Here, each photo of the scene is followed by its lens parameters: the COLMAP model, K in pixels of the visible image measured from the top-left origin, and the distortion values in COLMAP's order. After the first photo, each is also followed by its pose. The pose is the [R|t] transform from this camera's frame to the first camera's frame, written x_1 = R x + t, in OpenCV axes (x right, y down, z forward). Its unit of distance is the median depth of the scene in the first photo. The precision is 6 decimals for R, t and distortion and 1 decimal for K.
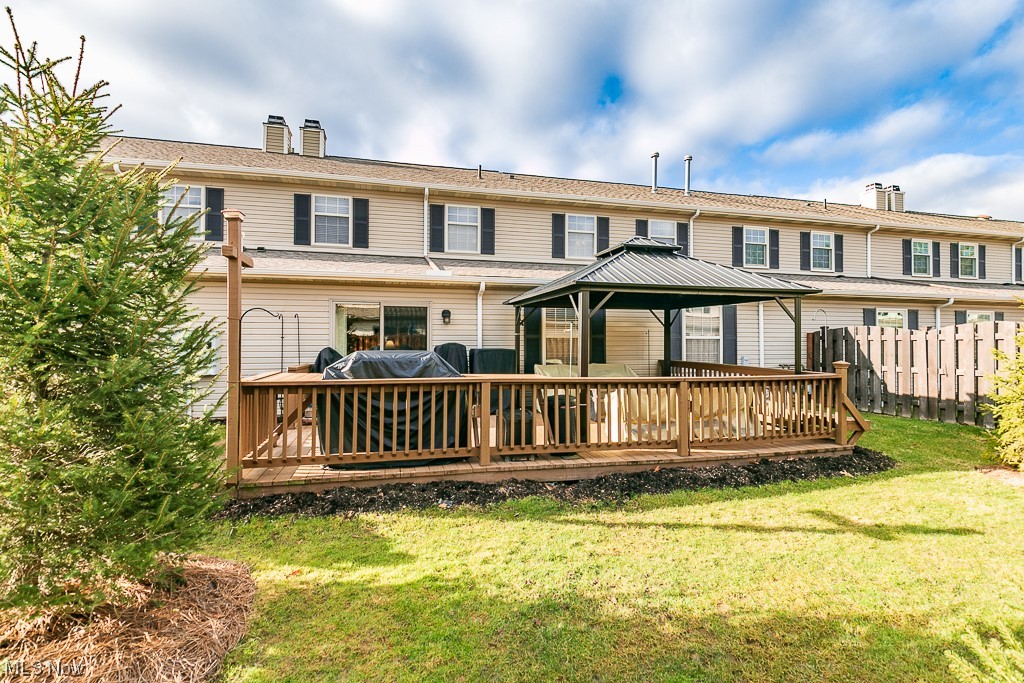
lens RADIAL K [[492.7, 0, 516.2], [0, 492.7, 336.4], [0, 0, 1]] dist [-0.009153, 0.001117]
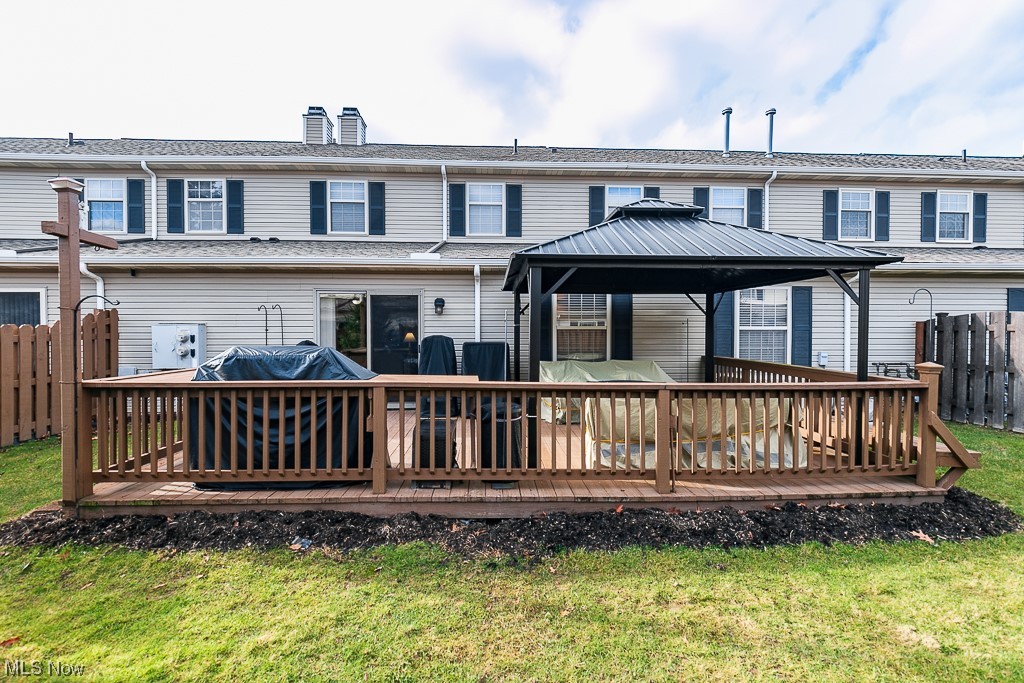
lens RADIAL K [[492.7, 0, 507.6], [0, 492.7, 345.9], [0, 0, 1]] dist [-0.009153, 0.001117]
pose [[0.978035, 0.002751, -0.208424, 0.174028], [0.004681, 0.999371, 0.035154, 0.001262], [0.208389, -0.035358, 0.977407, 0.167520]]
